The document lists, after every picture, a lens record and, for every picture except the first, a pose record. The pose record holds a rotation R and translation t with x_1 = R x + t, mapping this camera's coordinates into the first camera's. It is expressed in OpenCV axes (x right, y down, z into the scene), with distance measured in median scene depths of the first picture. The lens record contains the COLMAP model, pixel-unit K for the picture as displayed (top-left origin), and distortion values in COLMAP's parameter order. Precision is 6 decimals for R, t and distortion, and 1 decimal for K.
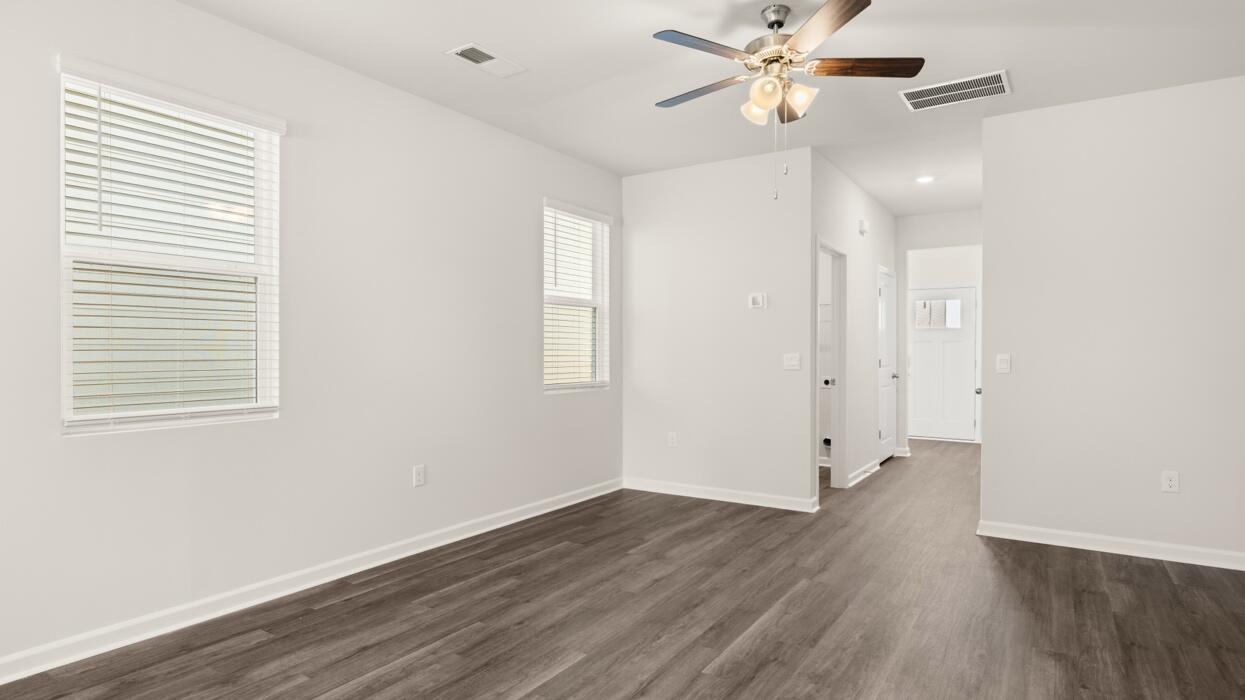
lens RADIAL K [[665.6, 0, 628.1], [0, 665.6, 350.0], [0, 0, 1]] dist [0.003118, 0.000008]
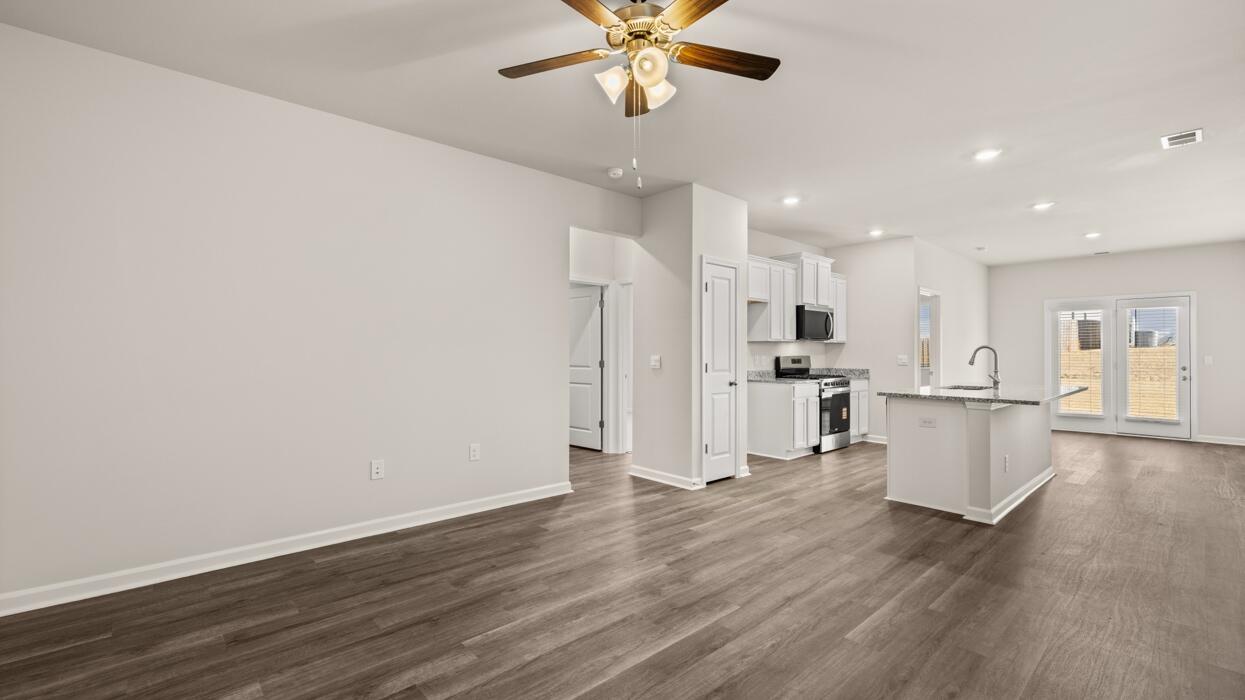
lens RADIAL K [[527.9, 0, 618.4], [0, 527.9, 352.7], [0, 0, 1]] dist [-0.002726, 0.000066]
pose [[-0.962804, -0.003834, 0.270174, 0.059107], [-0.004096, 0.999992, -0.000407, 0.000276], [-0.270170, -0.001499, -0.962812, 1.875137]]
